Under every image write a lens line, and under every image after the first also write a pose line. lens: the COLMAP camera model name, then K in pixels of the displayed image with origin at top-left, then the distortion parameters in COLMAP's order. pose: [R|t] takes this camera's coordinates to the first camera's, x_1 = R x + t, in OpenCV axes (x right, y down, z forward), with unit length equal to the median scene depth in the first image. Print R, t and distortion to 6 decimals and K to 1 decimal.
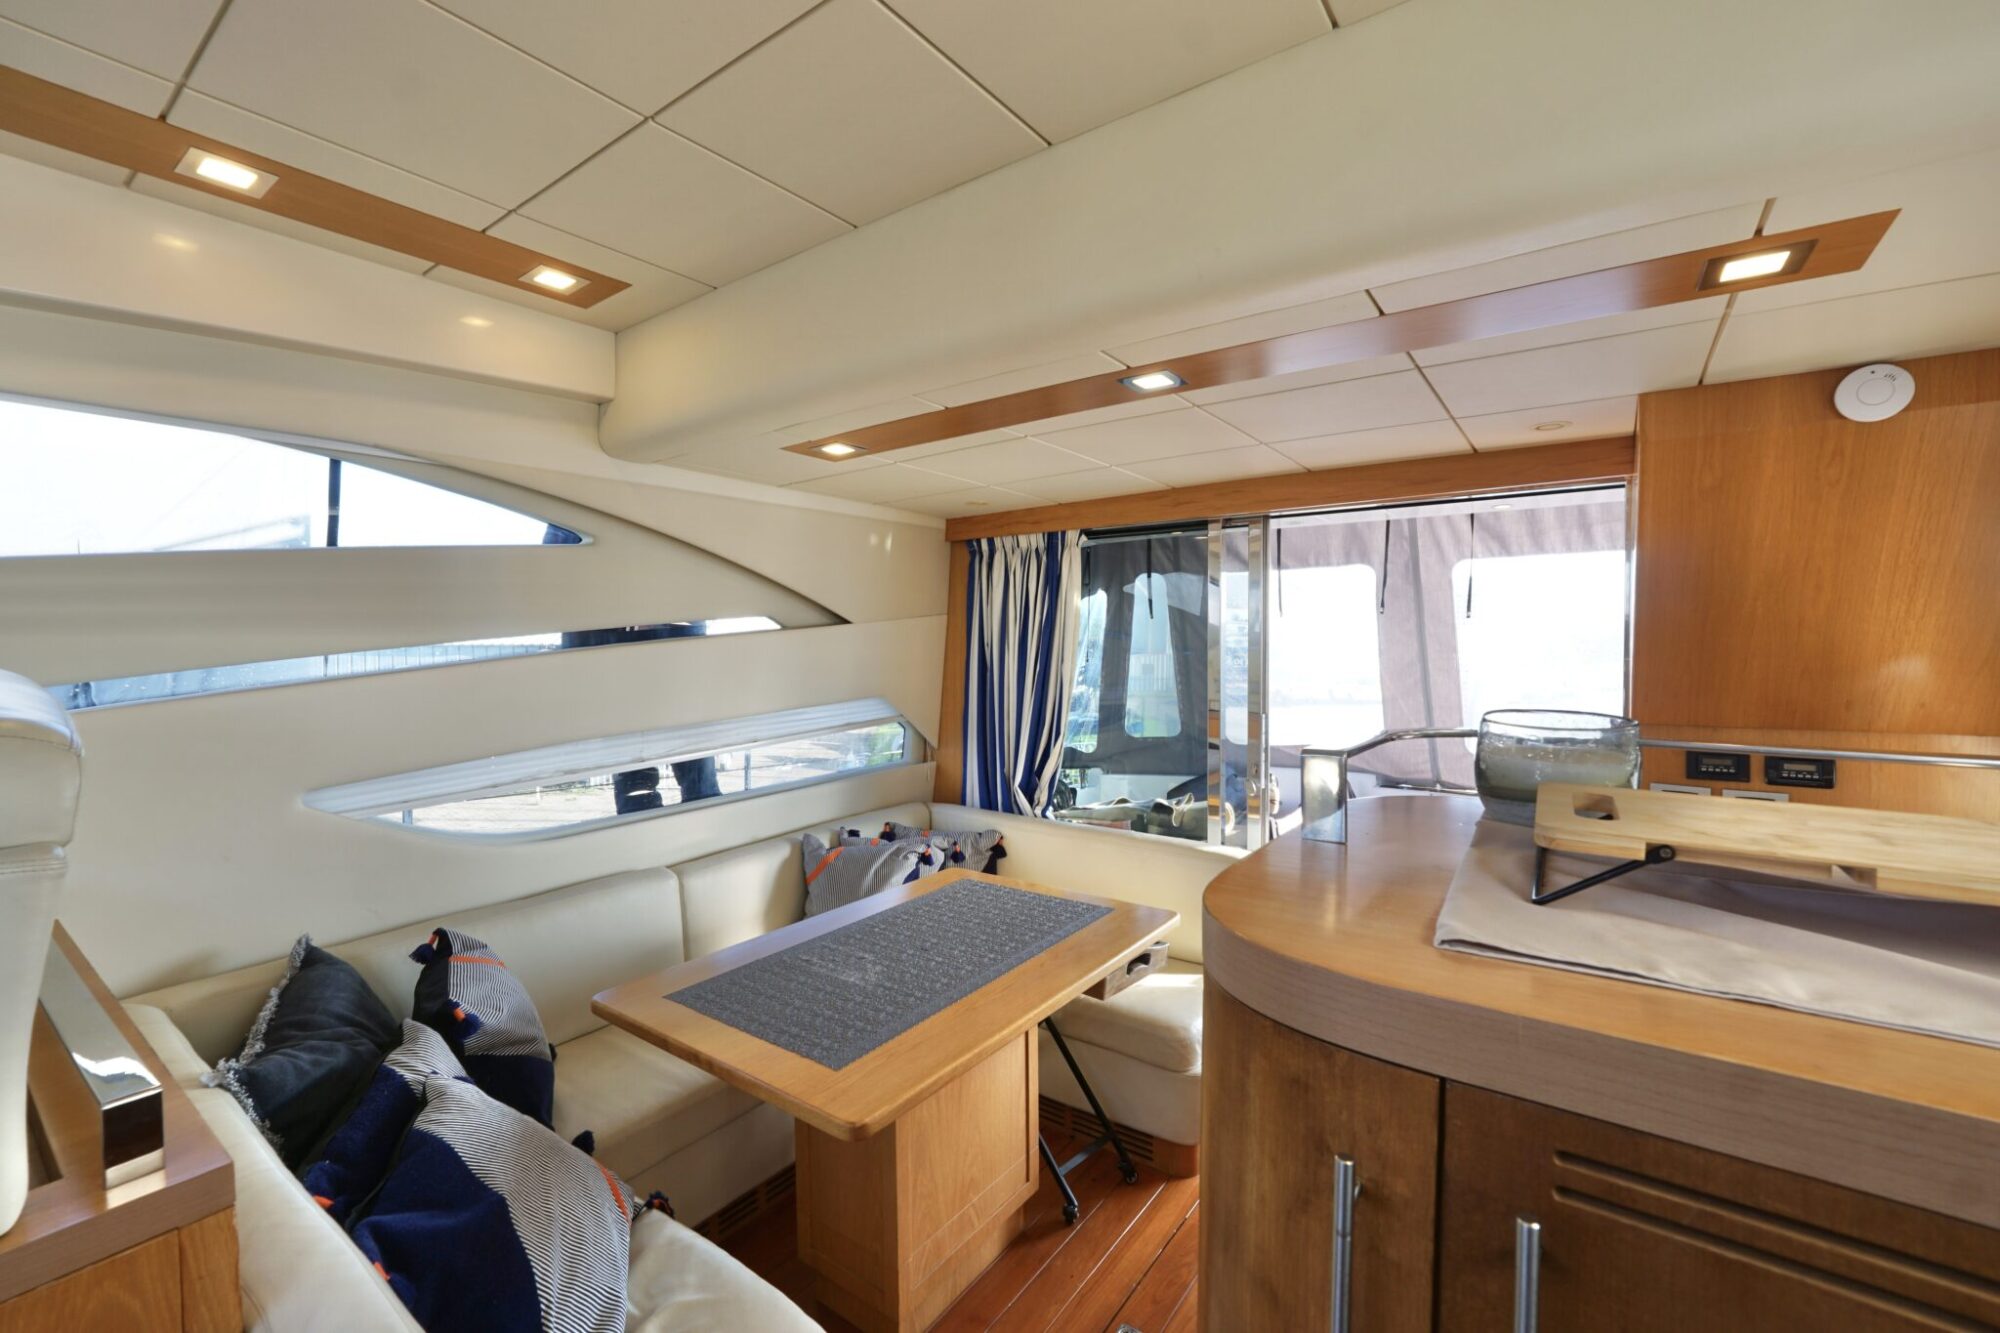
lens RADIAL K [[838.2, 0, 1003.6], [0, 838.2, 666.8], [0, 0, 1]] dist [-0.015719, 0.004491]
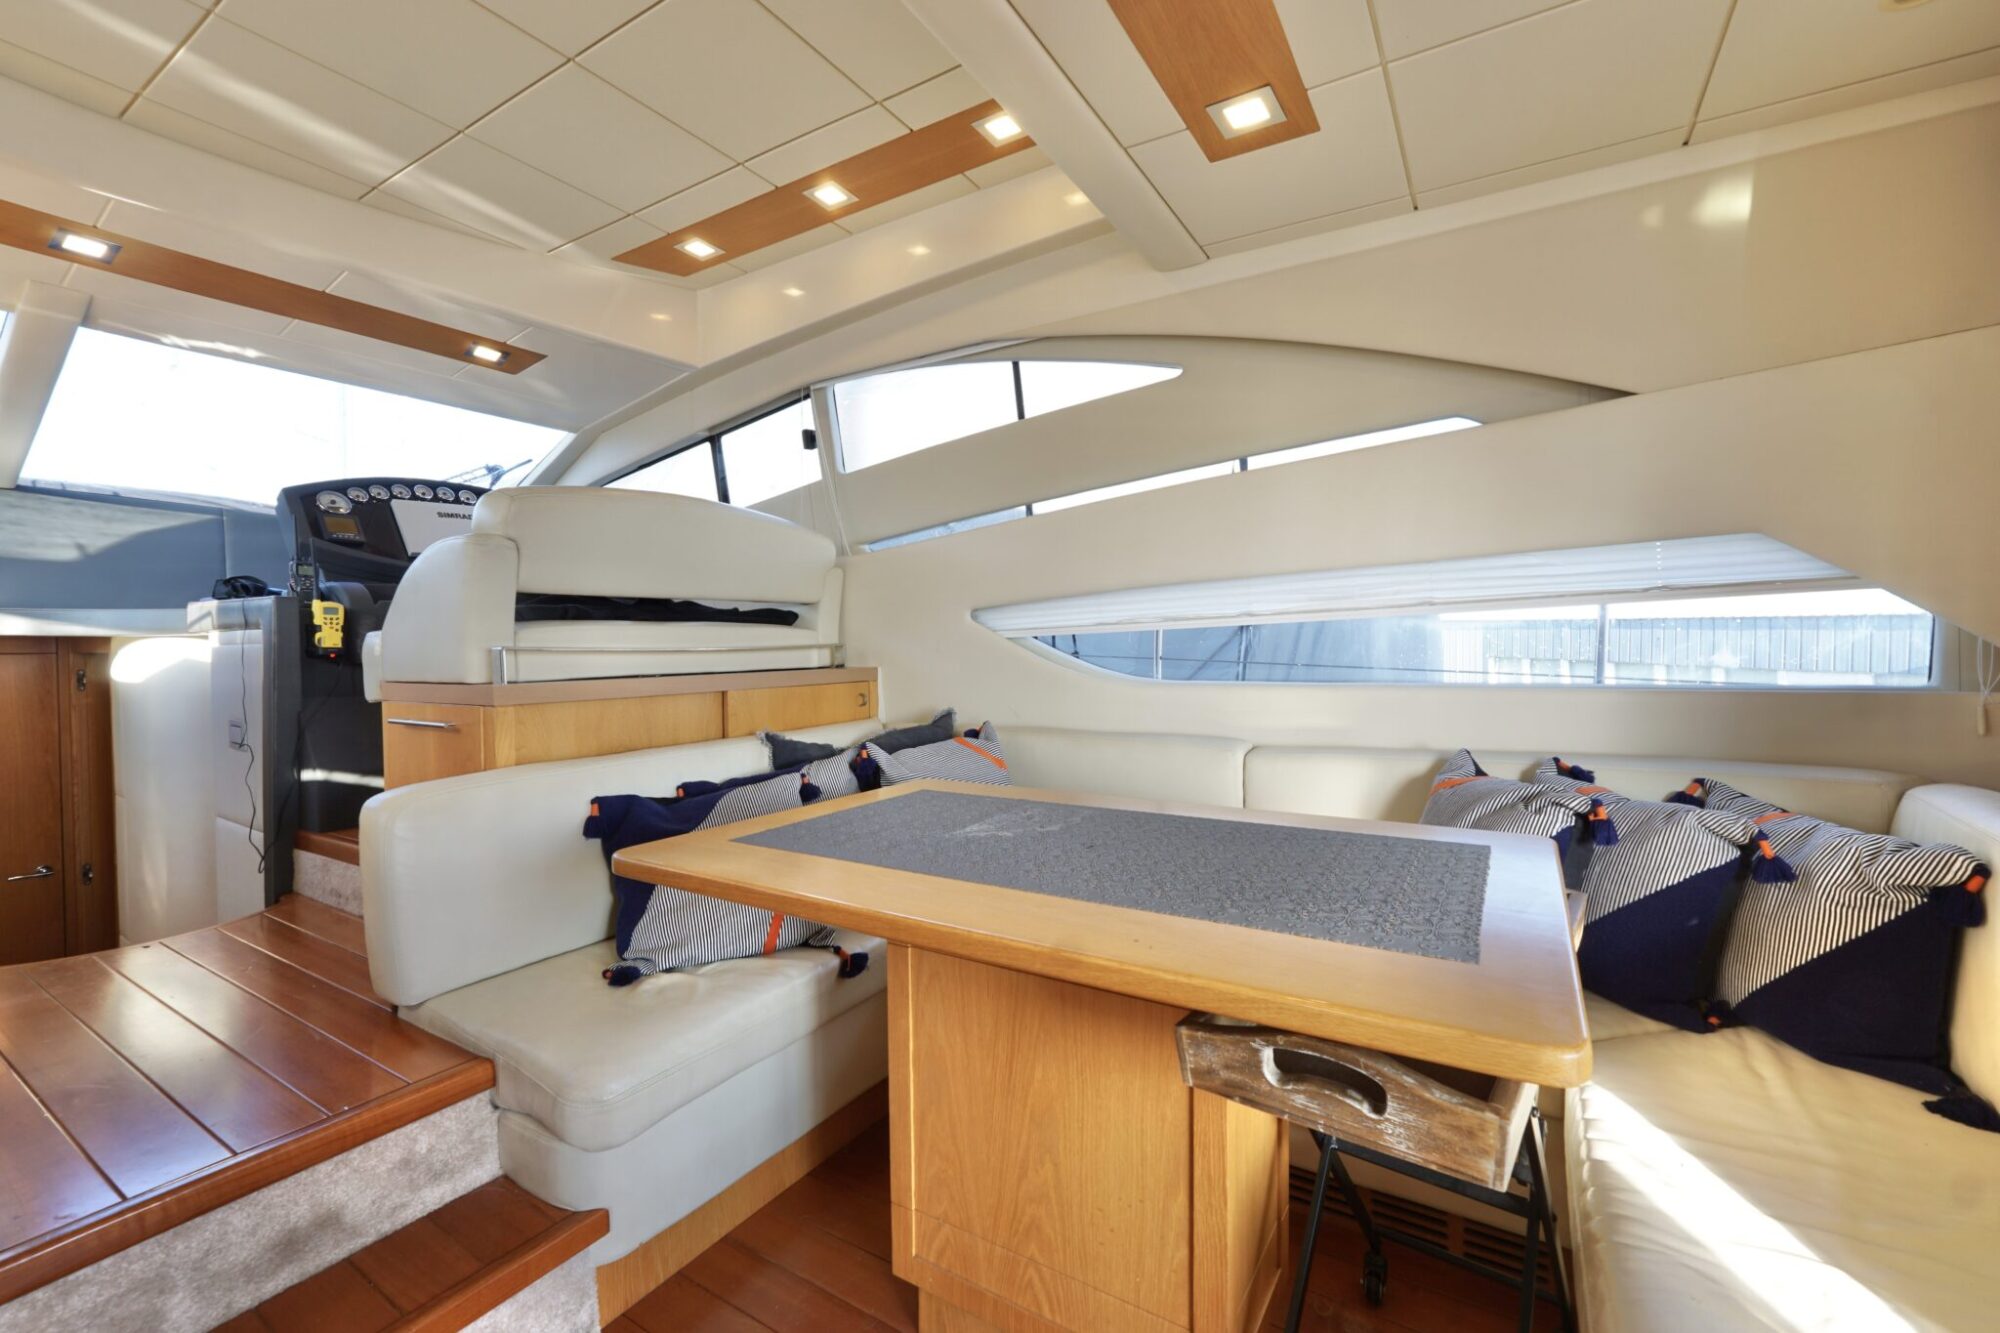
lens RADIAL K [[838.2, 0, 995.8], [0, 838.2, 658.1], [0, 0, 1]] dist [-0.015719, 0.004491]
pose [[0.061306, 0.037226, -0.997425, 0.532929], [-0.021590, 0.999120, 0.035962, 0.172831], [0.997885, 0.019330, 0.062056, 0.885761]]
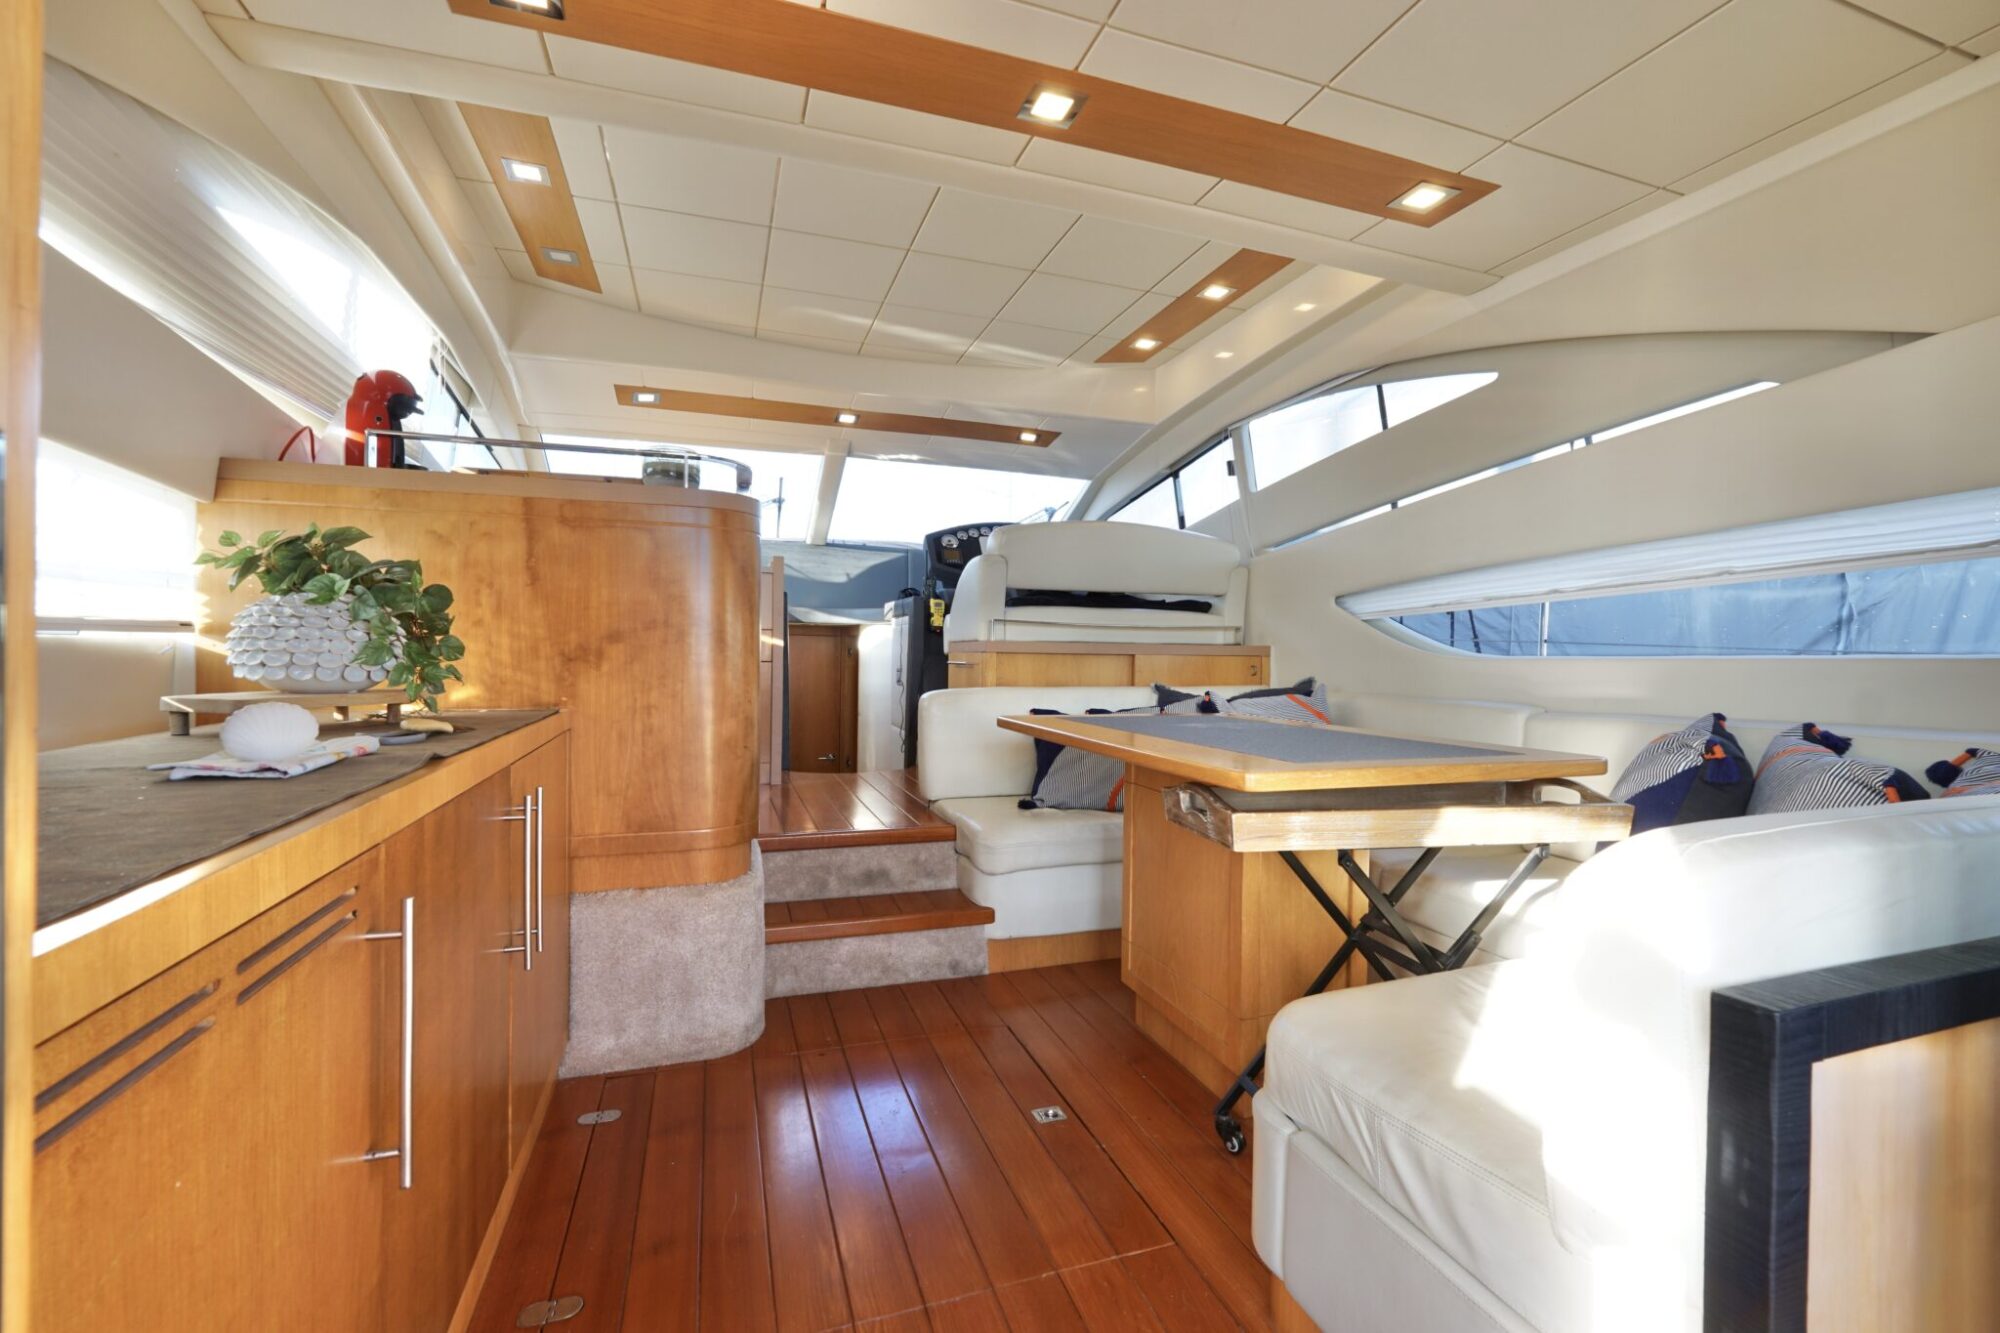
lens RADIAL K [[838.2, 0, 996.9], [0, 838.2, 657.1], [0, 0, 1]] dist [-0.015719, 0.004491]
pose [[-0.587479, 0.013693, -0.809124, 0.871377], [-0.026815, 0.998978, 0.036375, 0.219159], [0.808795, 0.043066, -0.586511, 1.343213]]
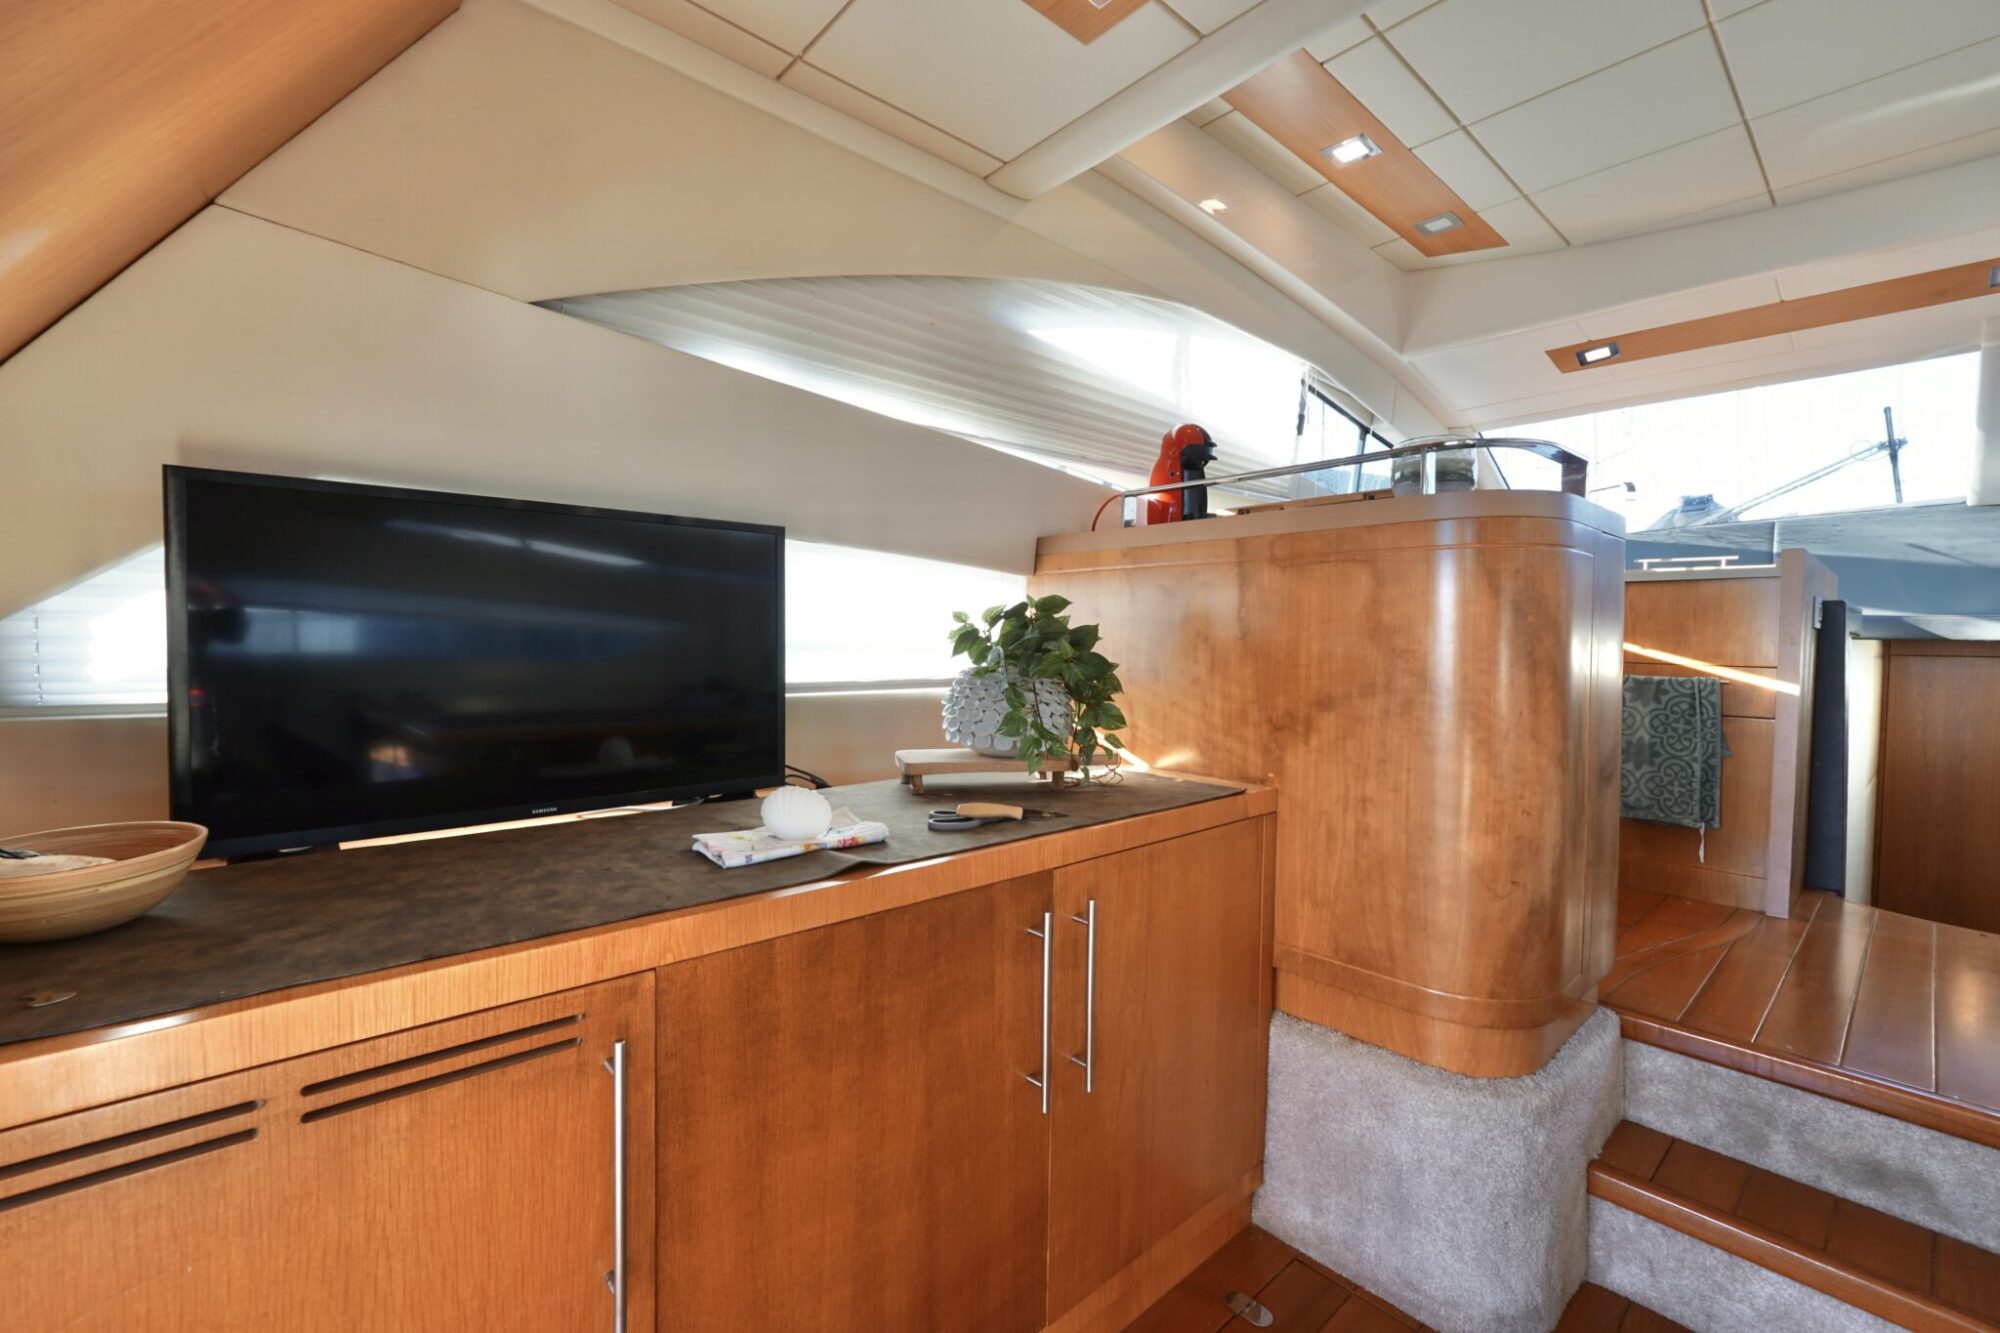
lens RADIAL K [[838.2, 0, 997.2], [0, 838.2, 659.0], [0, 0, 1]] dist [-0.015719, 0.004491]
pose [[-0.973473, -0.004989, 0.228749, 0.477514], [0.007255, 0.998587, 0.052653, 0.163156], [-0.228689, 0.052915, -0.972060, 1.217486]]
